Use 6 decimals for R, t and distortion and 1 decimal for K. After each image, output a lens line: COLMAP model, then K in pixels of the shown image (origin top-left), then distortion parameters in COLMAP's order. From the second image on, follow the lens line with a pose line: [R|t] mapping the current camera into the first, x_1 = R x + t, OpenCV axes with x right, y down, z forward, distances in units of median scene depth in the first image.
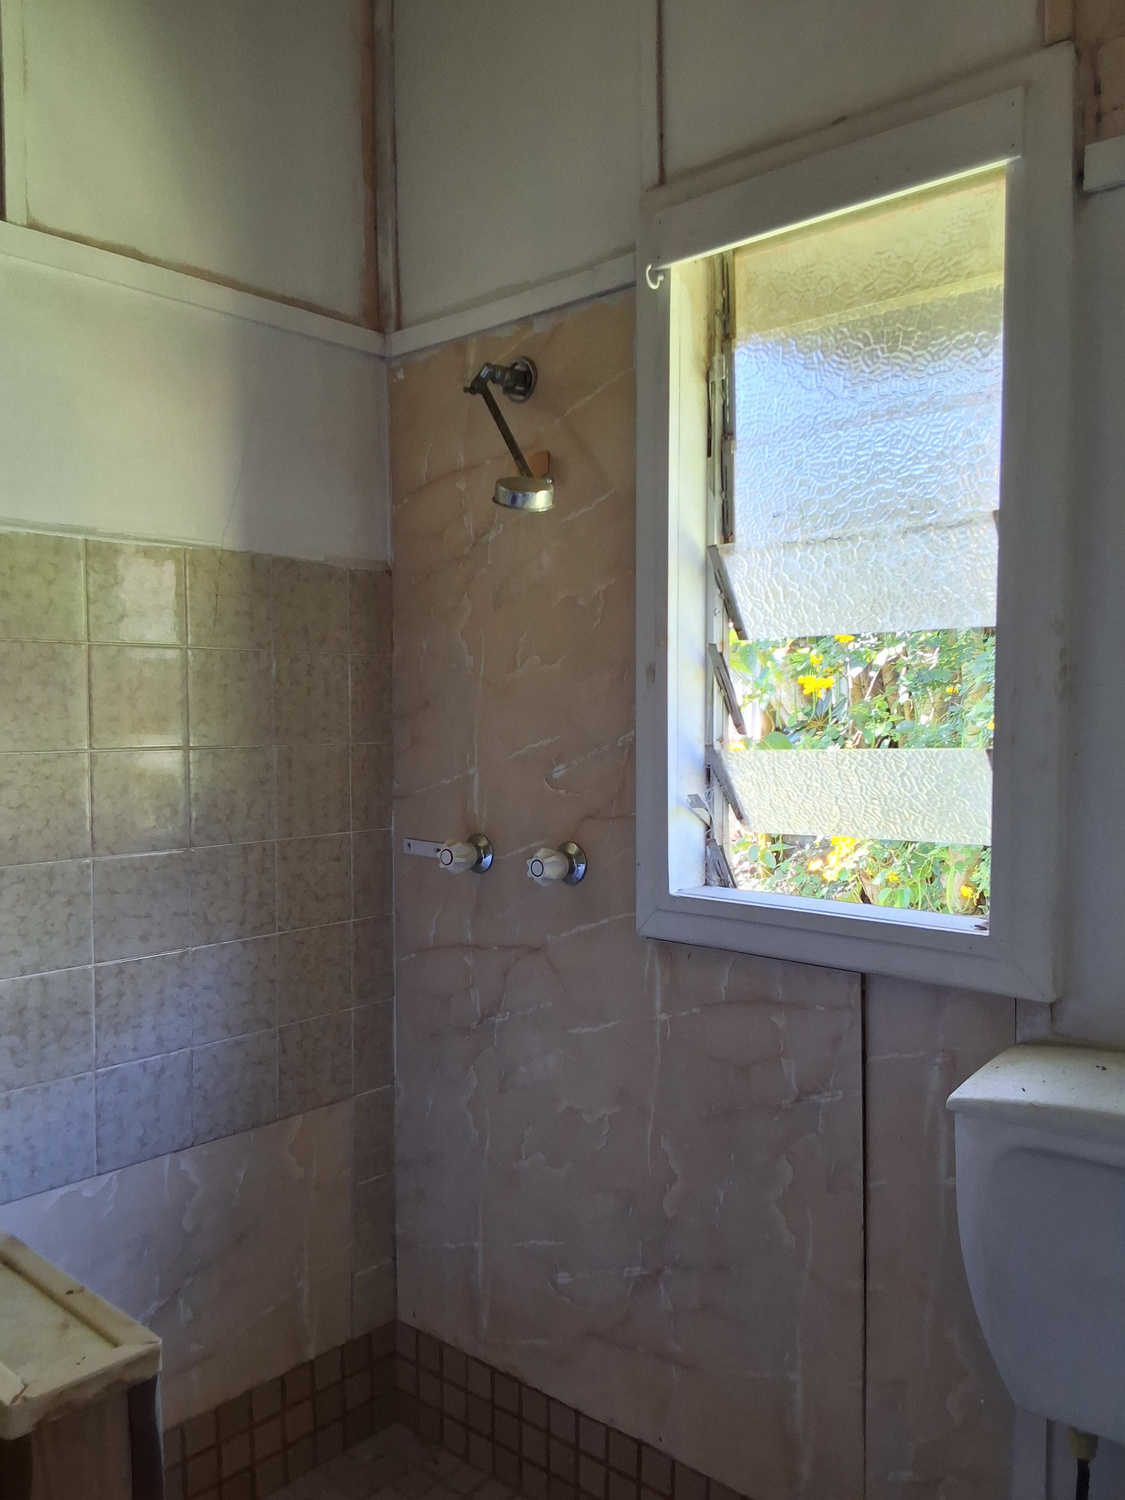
lens RADIAL K [[1222.3, 0, 558.6], [0, 1222.3, 748.3], [0, 0, 1]] dist [0.042418, -0.065795]
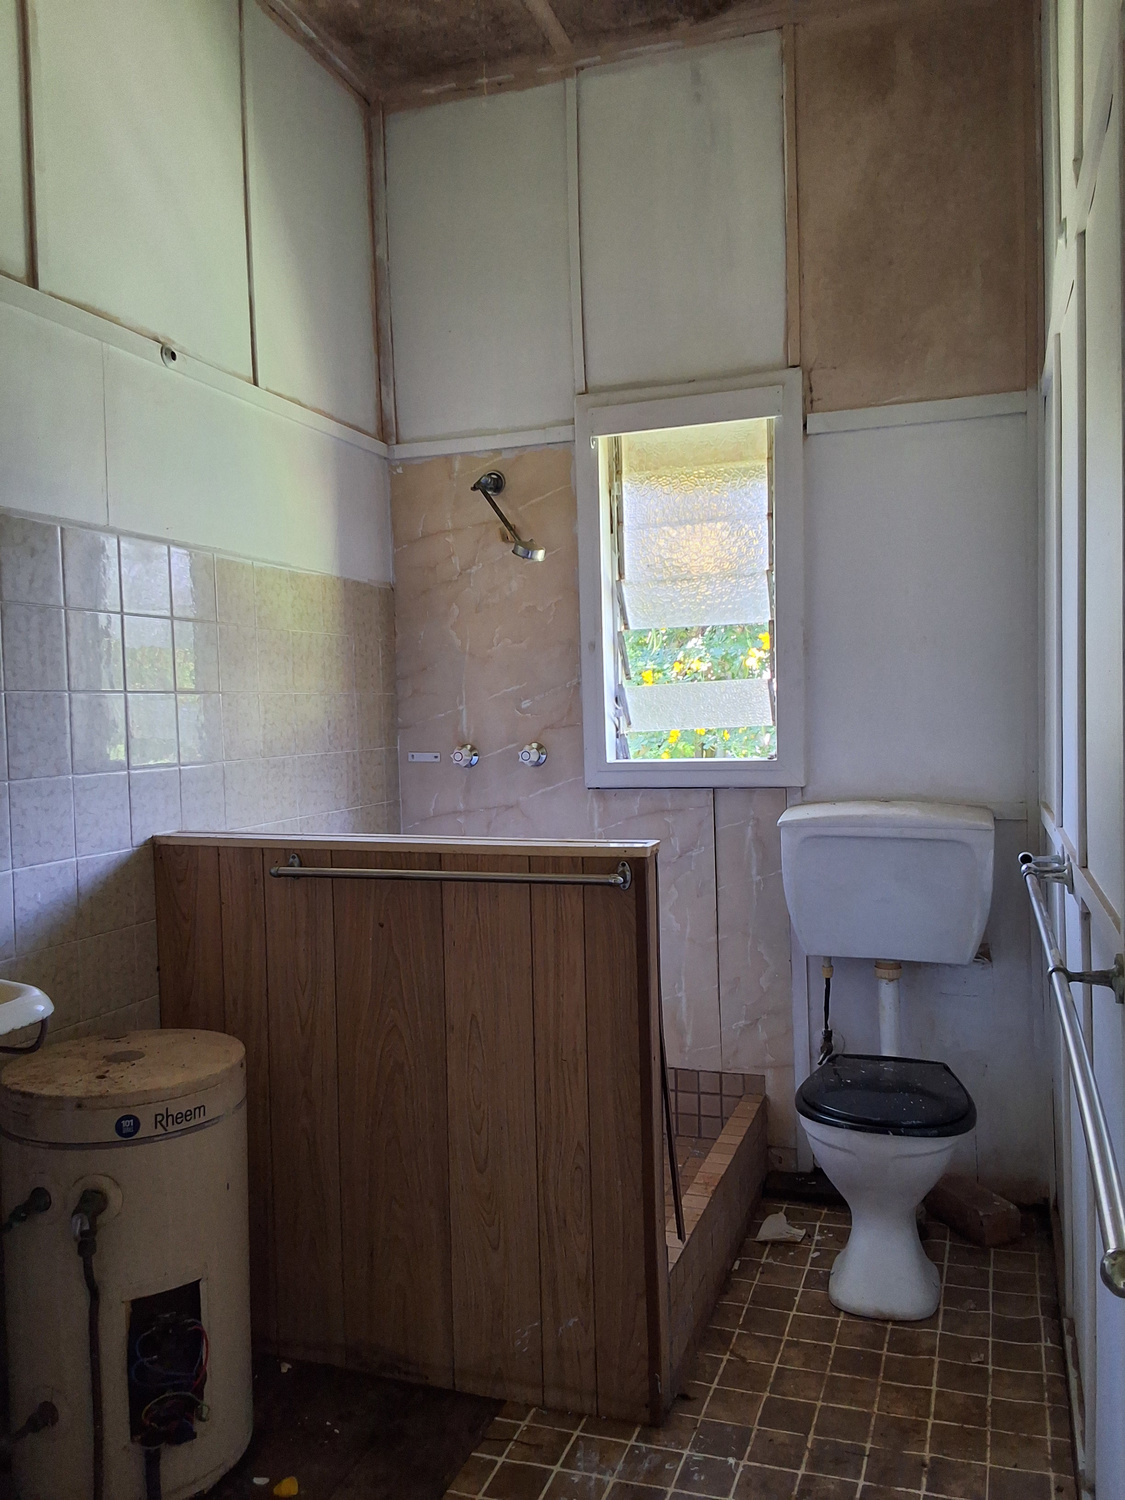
lens RADIAL K [[1222.3, 0, 561.8], [0, 1222.3, 758.6], [0, 0, 1]] dist [0.042418, -0.065795]
pose [[0.919139, -0.038675, 0.392031, -0.682909], [0.038623, 0.999222, 0.008024, 0.090386], [-0.392036, 0.007766, 0.919917, -0.693631]]
